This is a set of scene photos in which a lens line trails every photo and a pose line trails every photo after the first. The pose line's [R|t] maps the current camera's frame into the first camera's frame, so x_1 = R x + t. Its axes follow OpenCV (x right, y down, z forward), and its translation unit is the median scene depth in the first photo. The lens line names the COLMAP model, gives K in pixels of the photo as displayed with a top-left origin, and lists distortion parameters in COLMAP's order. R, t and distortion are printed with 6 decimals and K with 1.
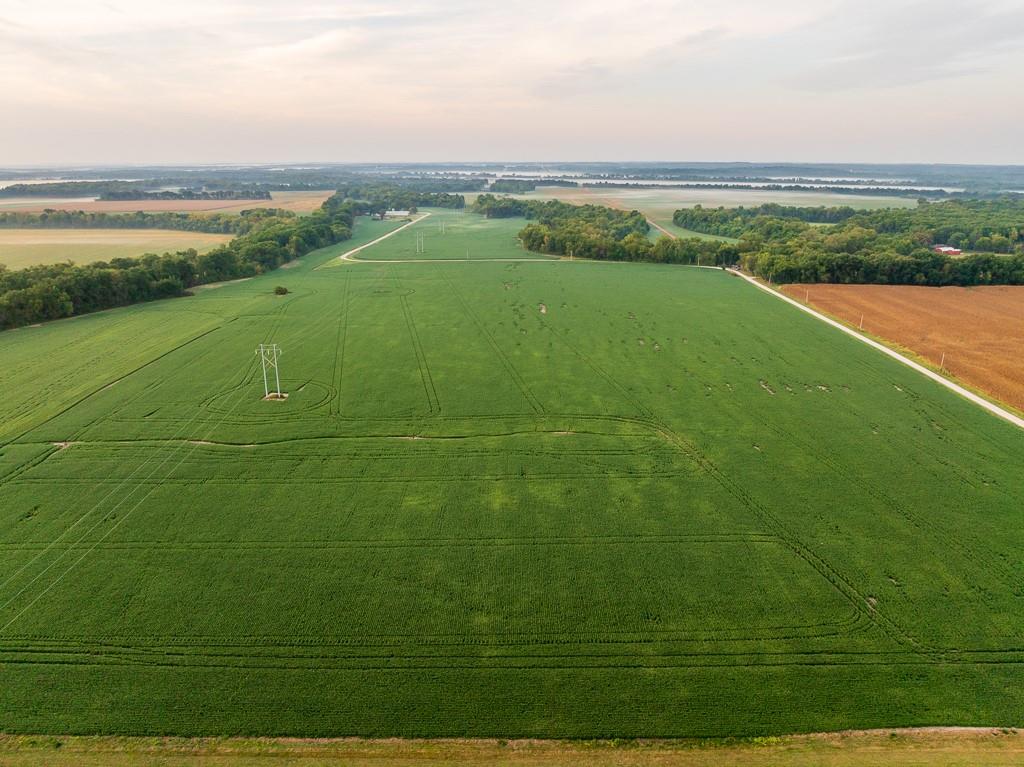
lens RADIAL K [[722.0, 0, 514.8], [0, 722.0, 383.3], [0, 0, 1]] dist [-0.037758, 0.001154]
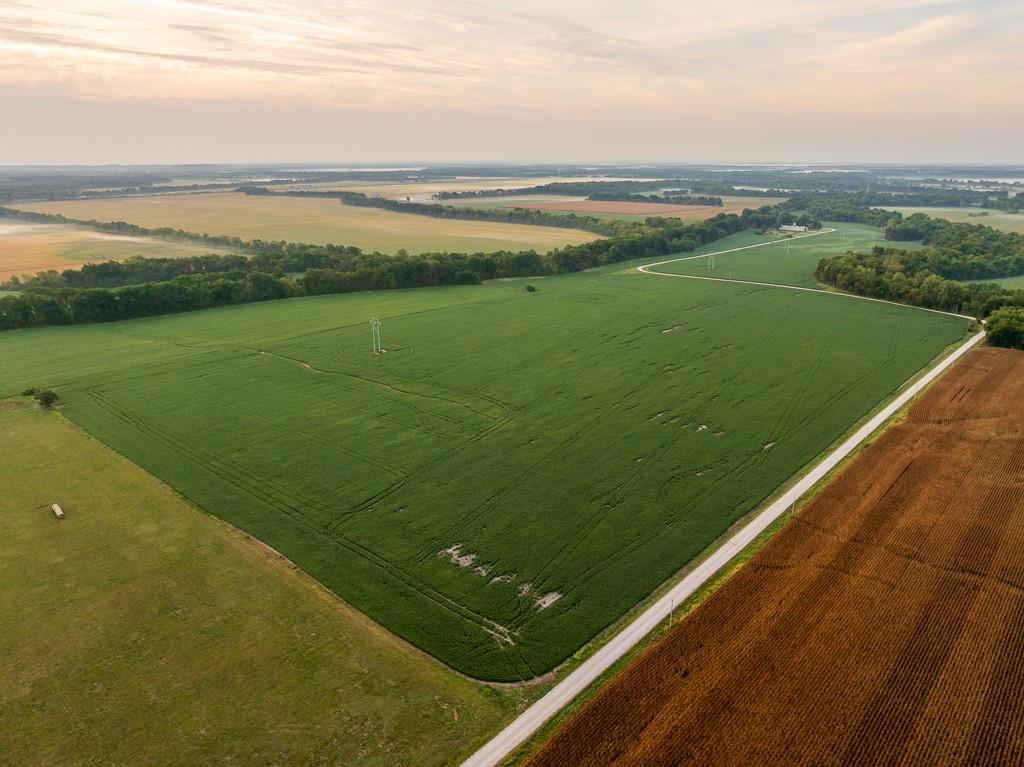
lens RADIAL K [[719.5, 0, 515.2], [0, 719.5, 382.2], [0, 0, 1]] dist [-0.033323, 0.000749]
pose [[0.751972, 0.192419, -0.630486, 0.479339], [-0.191370, 0.978980, 0.070532, -0.044818], [0.630805, 0.067618, 0.772989, -0.021877]]
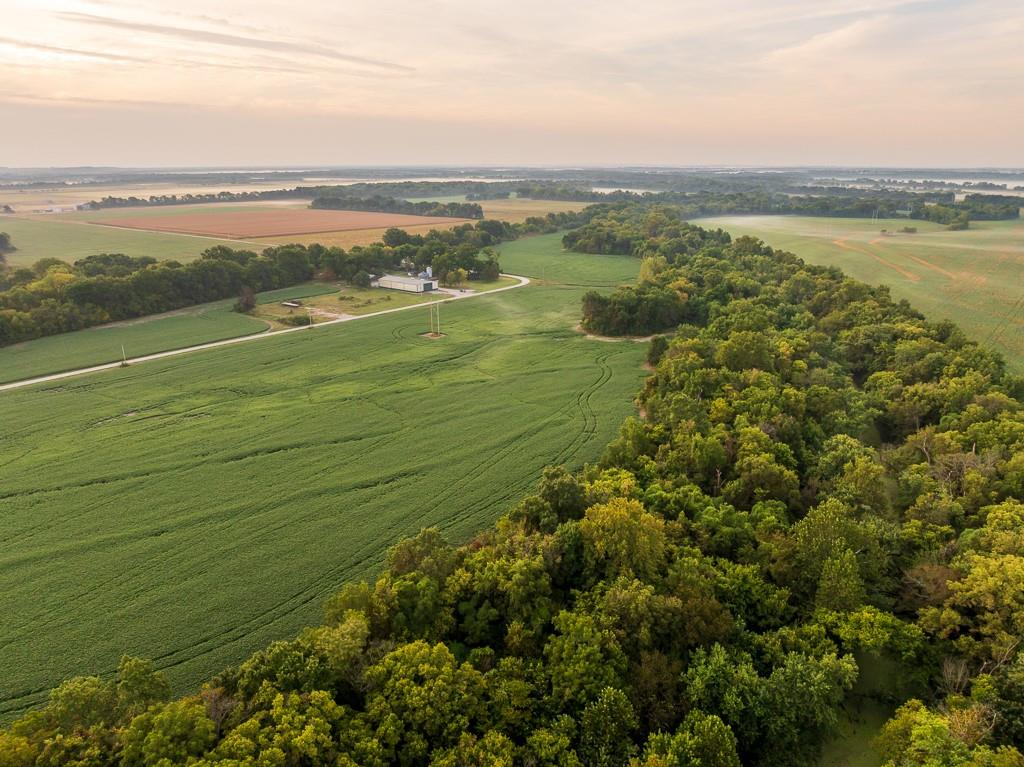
lens RADIAL K [[722.0, 0, 514.8], [0, 722.0, 383.3], [0, 0, 1]] dist [-0.037758, 0.001154]
pose [[0.782390, 0.179625, -0.596323, 0.290566], [-0.182314, 0.981617, 0.056484, -0.473547], [0.595506, 0.064526, 0.800755, 1.583255]]
